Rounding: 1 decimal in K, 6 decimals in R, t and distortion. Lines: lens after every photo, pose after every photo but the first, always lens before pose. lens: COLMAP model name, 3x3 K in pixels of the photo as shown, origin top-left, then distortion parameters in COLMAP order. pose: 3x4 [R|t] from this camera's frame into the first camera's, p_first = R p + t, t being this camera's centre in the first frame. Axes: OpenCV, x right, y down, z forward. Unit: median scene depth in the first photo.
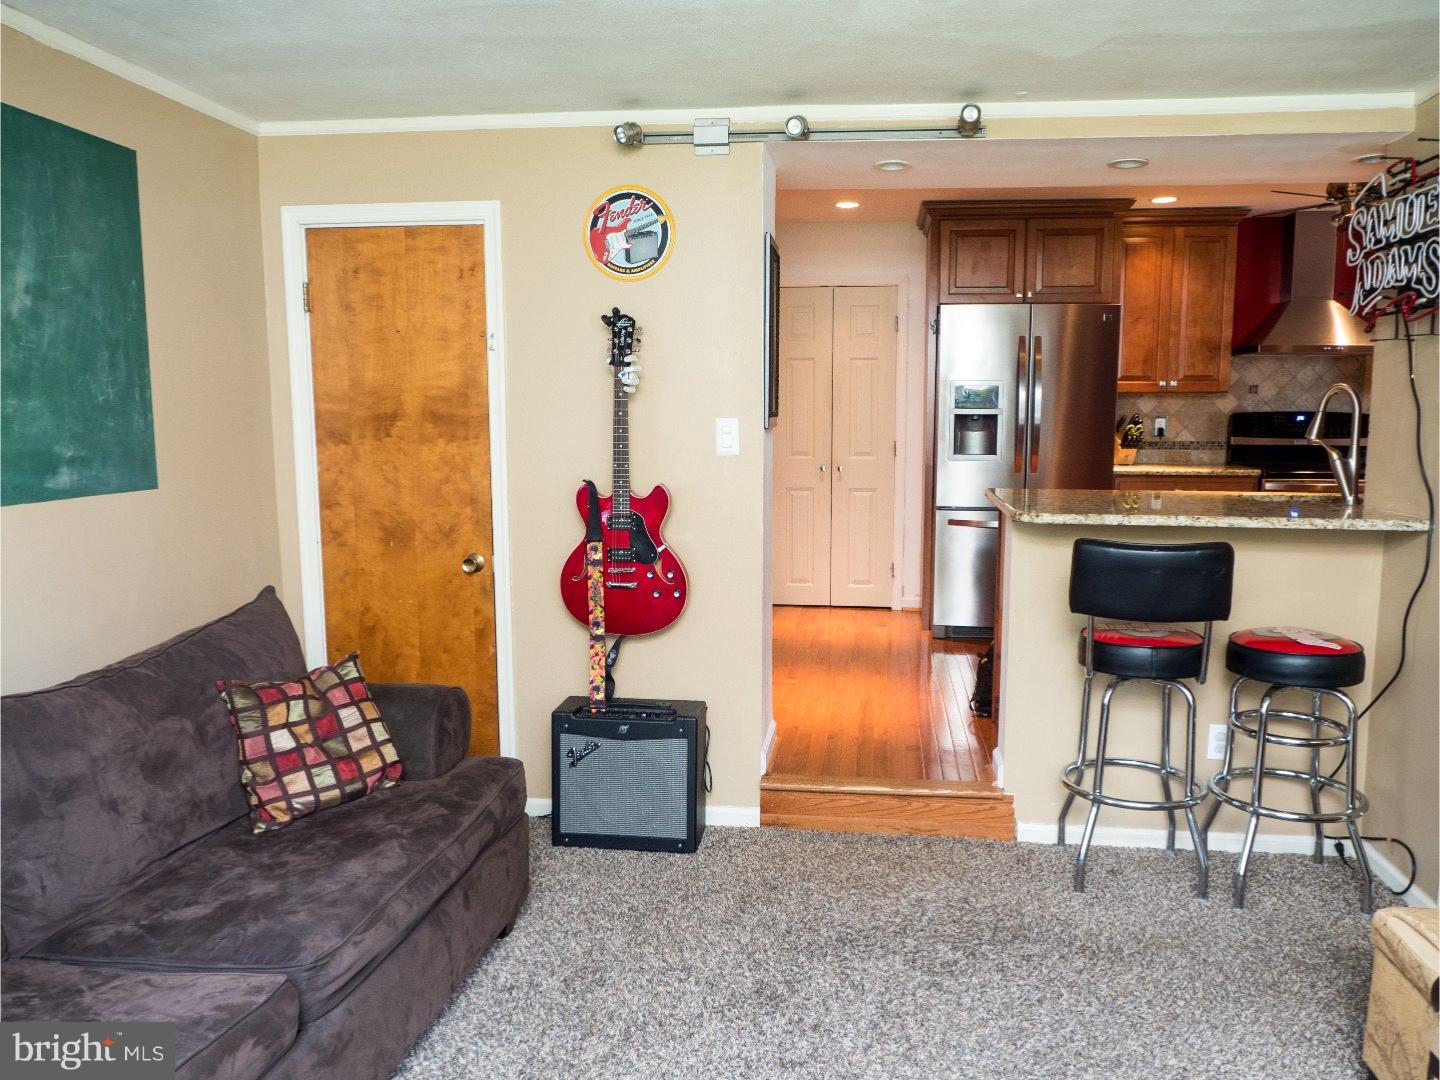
lens RADIAL K [[1094.1, 0, 741.9], [0, 1094.1, 532.3], [0, 0, 1]] dist [0.001528, -0.012493]
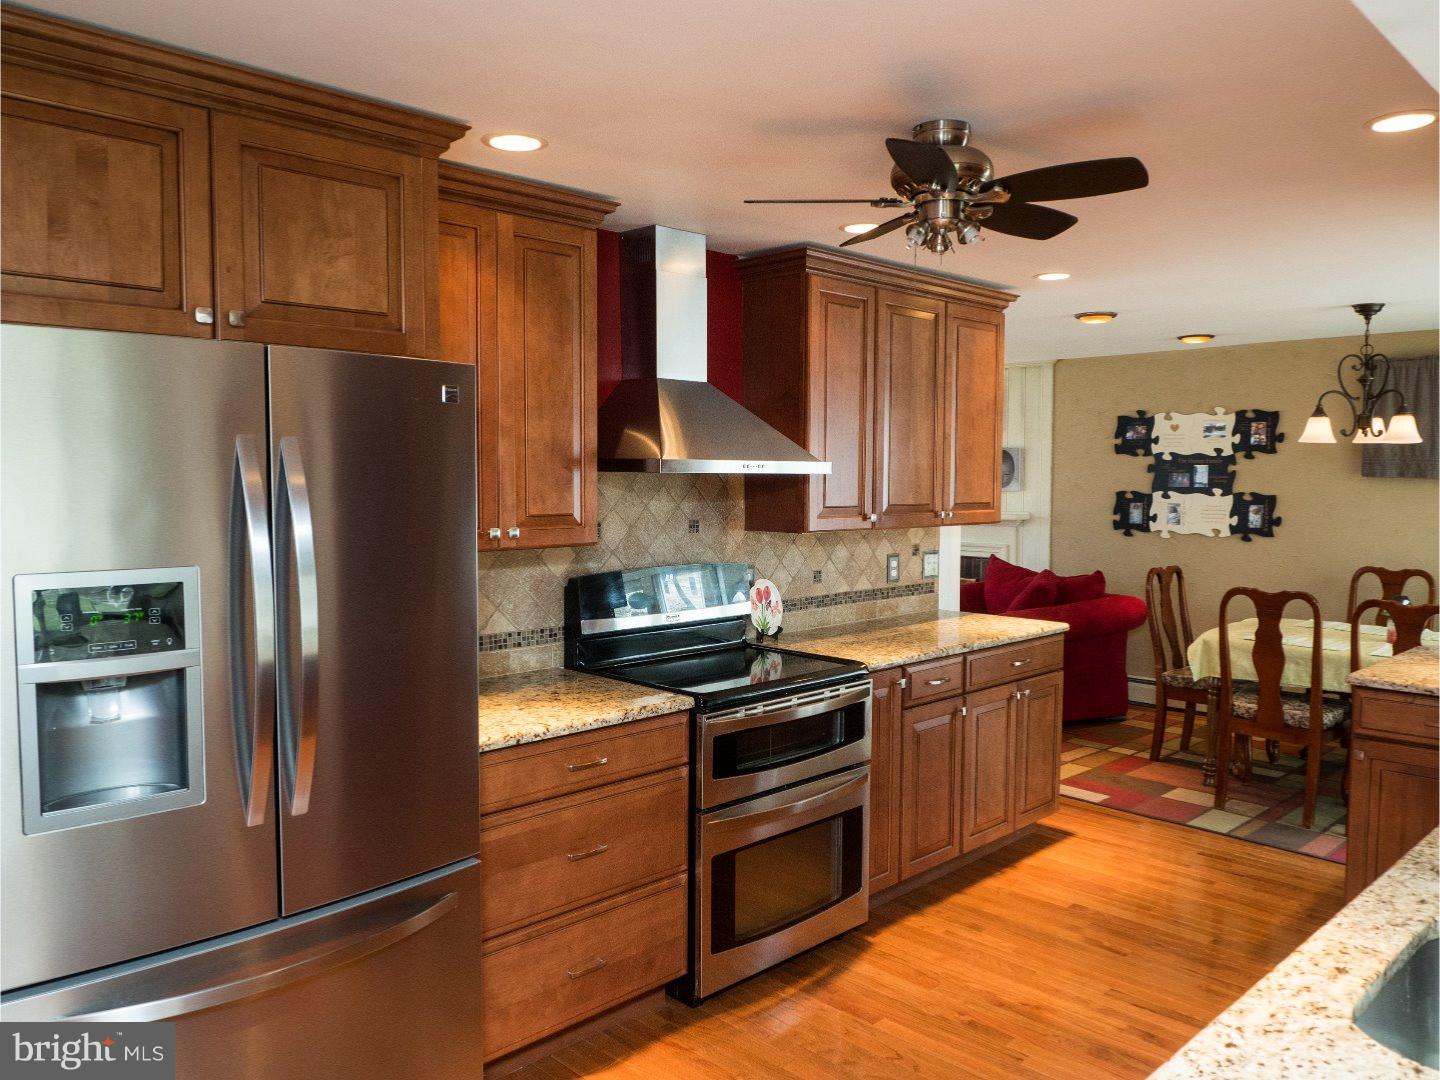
lens RADIAL K [[1114.6, 0, 723.8], [0, 1114.6, 535.7], [0, 0, 1]] dist [0.026320, -0.003238]
pose [[0.637036, -0.043195, 0.769623, 0.127757], [0.083166, 0.996452, -0.012913, -0.212960], [-0.766335, 0.072233, 0.638368, 1.080669]]
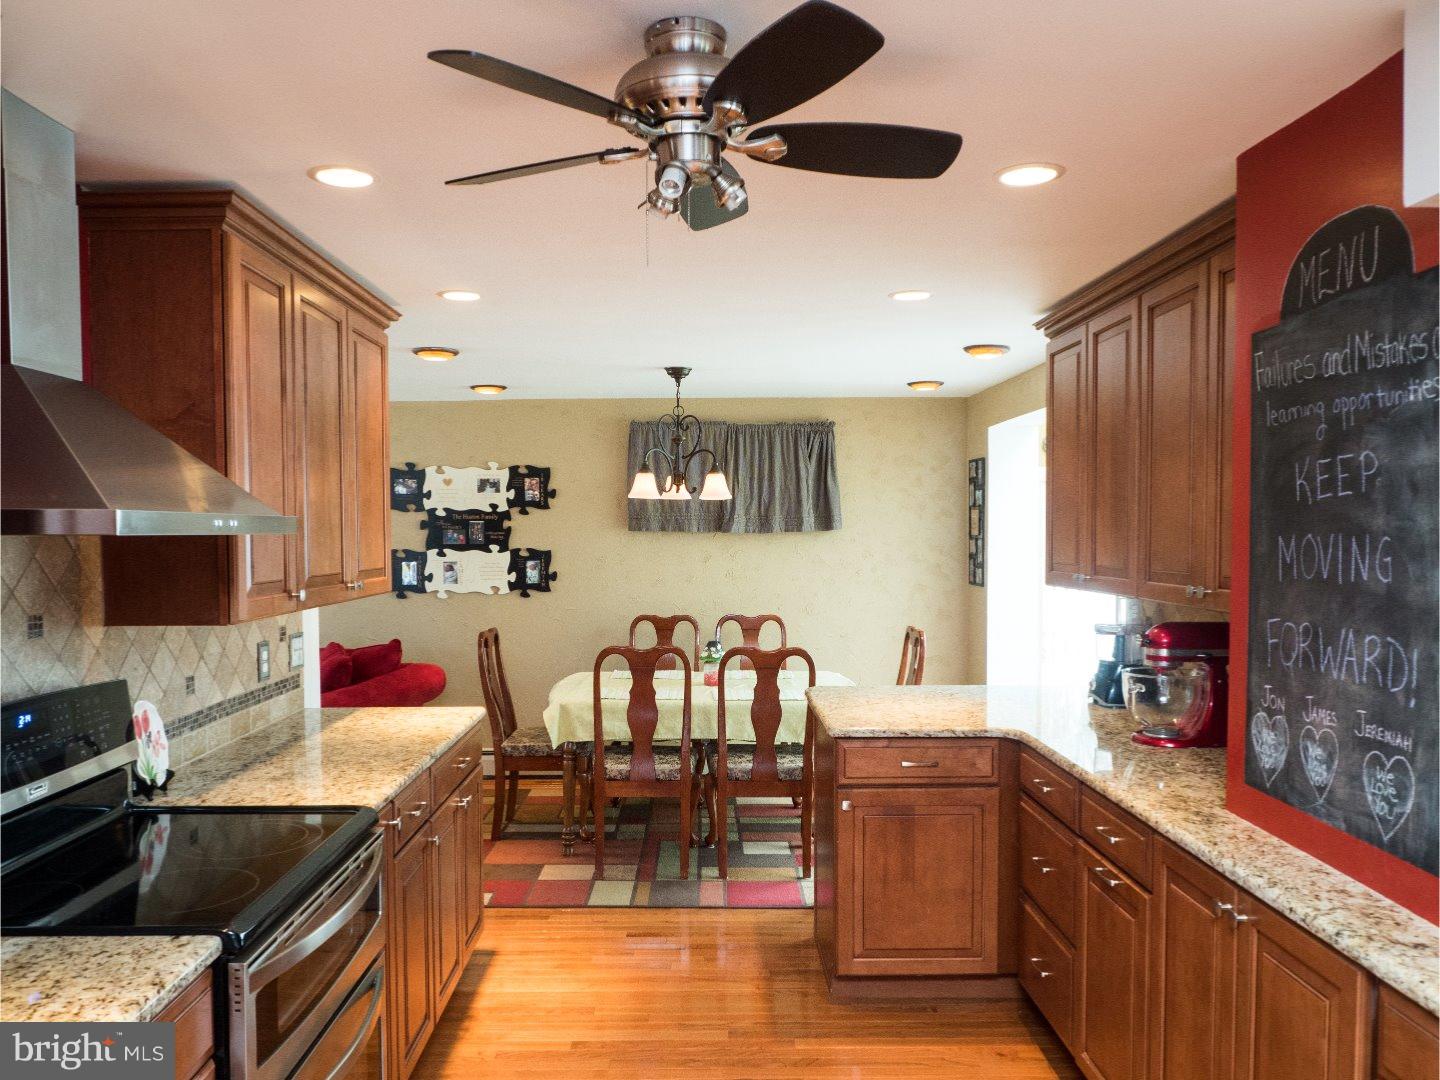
lens RADIAL K [[1094.1, 0, 713.3], [0, 1094.1, 568.7], [0, 0, 1]] dist [0.001528, -0.012493]
pose [[-0.105453, -0.038077, 0.993695, 0.294184], [0.117987, 0.991729, 0.050523, -0.260069], [-0.987400, 0.122571, -0.100088, 1.497794]]
